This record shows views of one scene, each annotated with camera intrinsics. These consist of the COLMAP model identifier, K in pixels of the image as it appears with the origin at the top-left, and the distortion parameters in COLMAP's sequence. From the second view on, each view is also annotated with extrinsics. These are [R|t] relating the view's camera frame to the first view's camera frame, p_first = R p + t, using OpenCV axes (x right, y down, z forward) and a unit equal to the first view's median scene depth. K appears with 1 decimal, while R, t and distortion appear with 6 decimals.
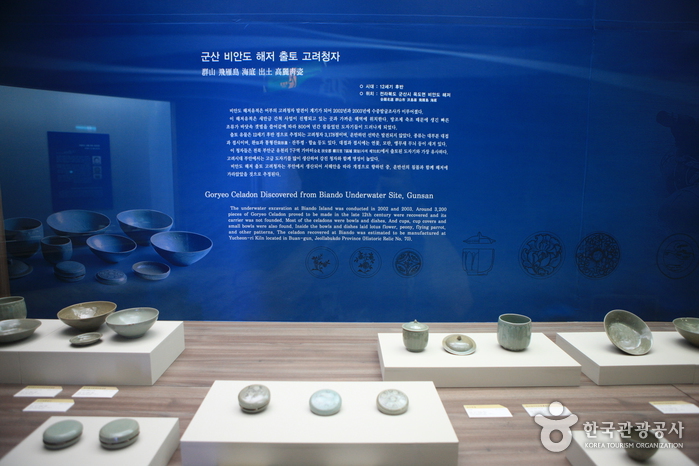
lens RADIAL K [[471.3, 0, 349.3], [0, 471.3, 232.8], [0, 0, 1]] dist [-0.002212, 0.000733]
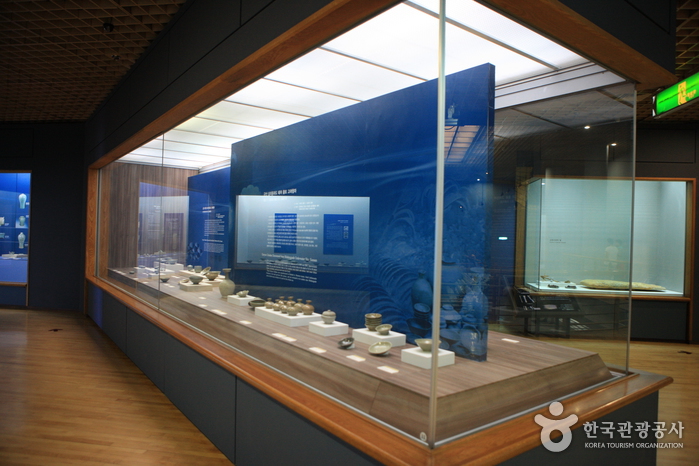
lens RADIAL K [[471.3, 0, 349.6], [0, 471.3, 233.1], [0, 0, 1]] dist [-0.002212, 0.000733]
pose [[0.596347, 0.010798, -0.802654, 3.832483], [-0.117308, 0.990347, -0.073833, 0.016507], [0.794109, 0.138188, 0.591858, -0.457338]]
